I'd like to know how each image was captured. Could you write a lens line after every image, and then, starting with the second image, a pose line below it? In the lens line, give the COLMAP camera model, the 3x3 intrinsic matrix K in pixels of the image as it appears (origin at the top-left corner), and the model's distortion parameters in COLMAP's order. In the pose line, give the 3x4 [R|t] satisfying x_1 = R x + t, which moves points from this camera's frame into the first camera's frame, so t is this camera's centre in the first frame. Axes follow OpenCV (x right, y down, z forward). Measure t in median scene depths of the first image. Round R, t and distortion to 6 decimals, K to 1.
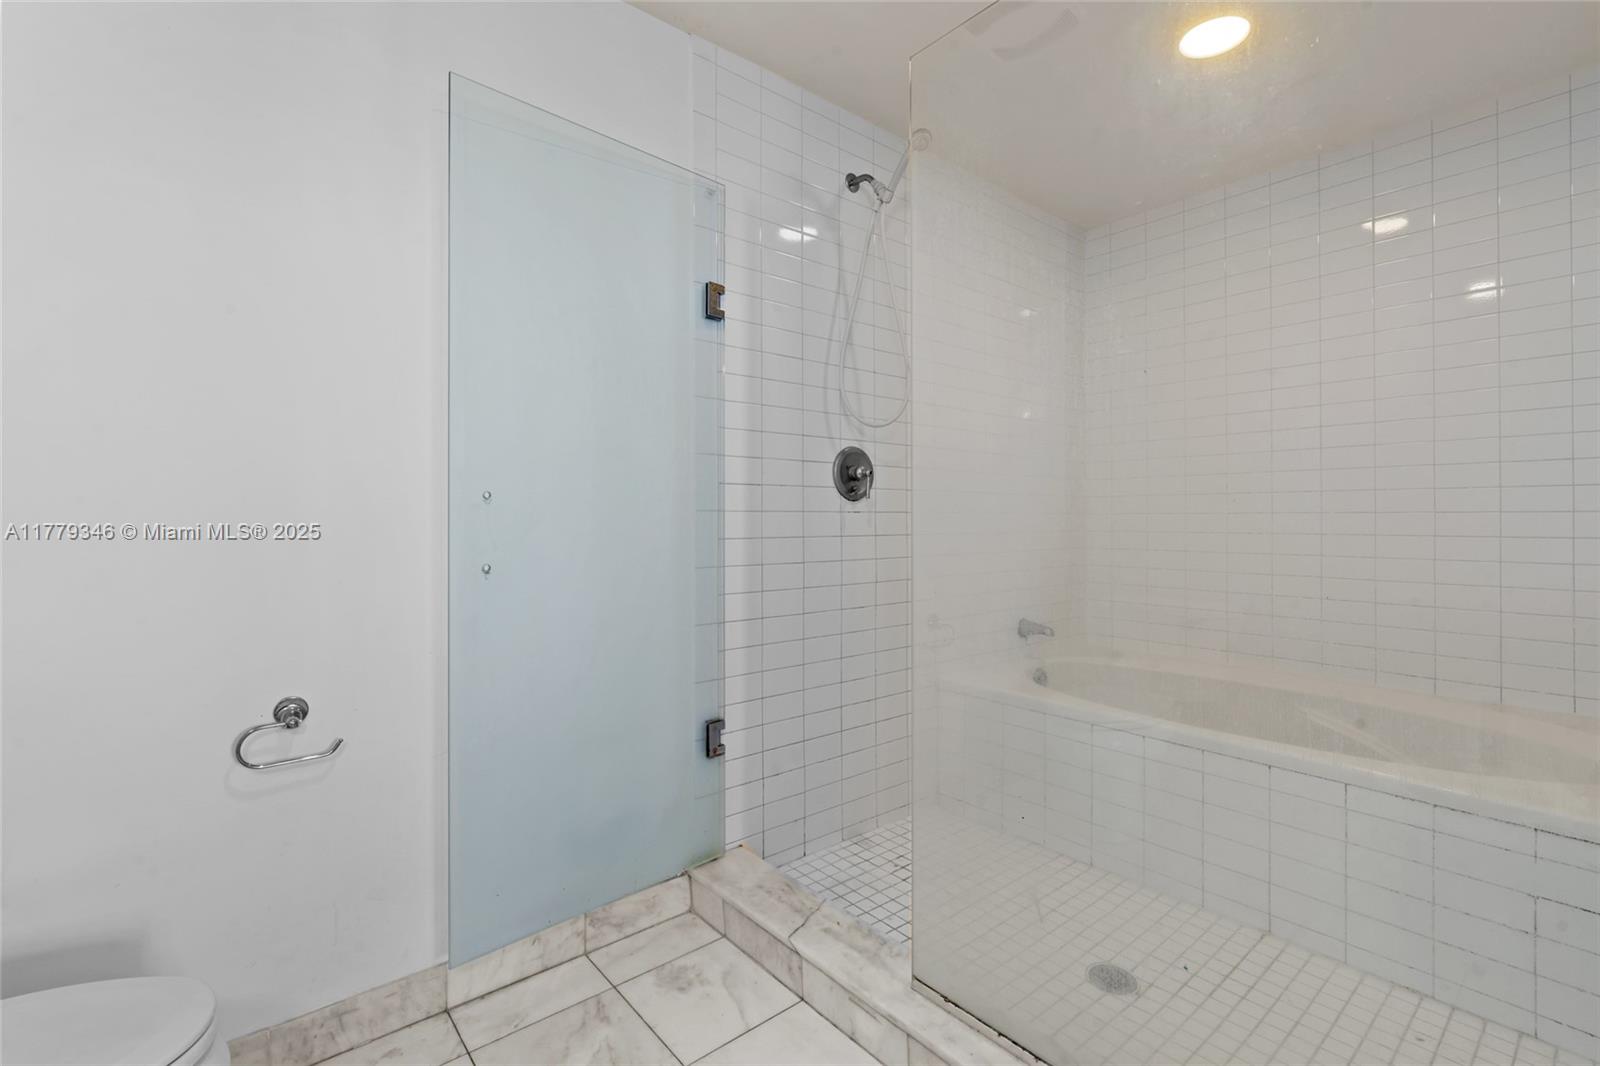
lens RADIAL K [[707.9, 0, 797.6], [0, 707.9, 525.3], [0, 0, 1]] dist [-0.001347, -0.000451]
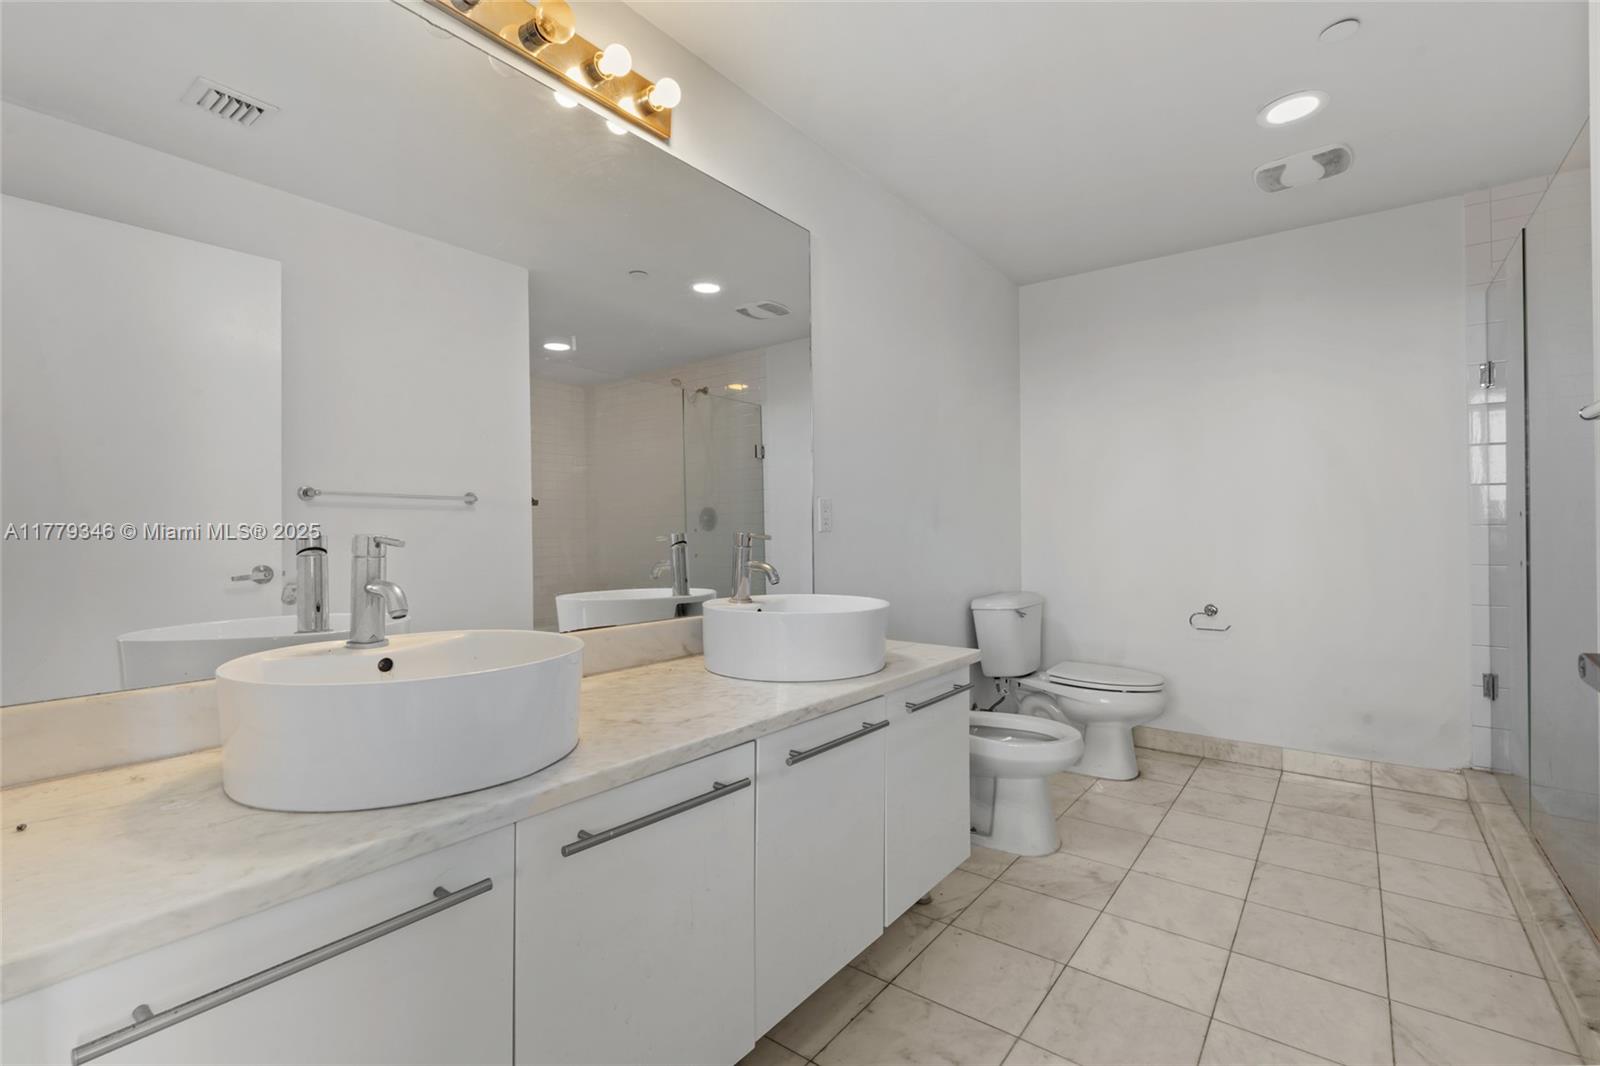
lens RADIAL K [[707.9, 0, 797.6], [0, 707.9, 525.3], [0, 0, 1]] dist [-0.001347, -0.000451]
pose [[0.210888, -0.008149, -0.977476, 1.265627], [-0.005182, 0.999942, -0.009454, -0.002597], [0.977497, 0.007059, 0.210833, -0.847262]]
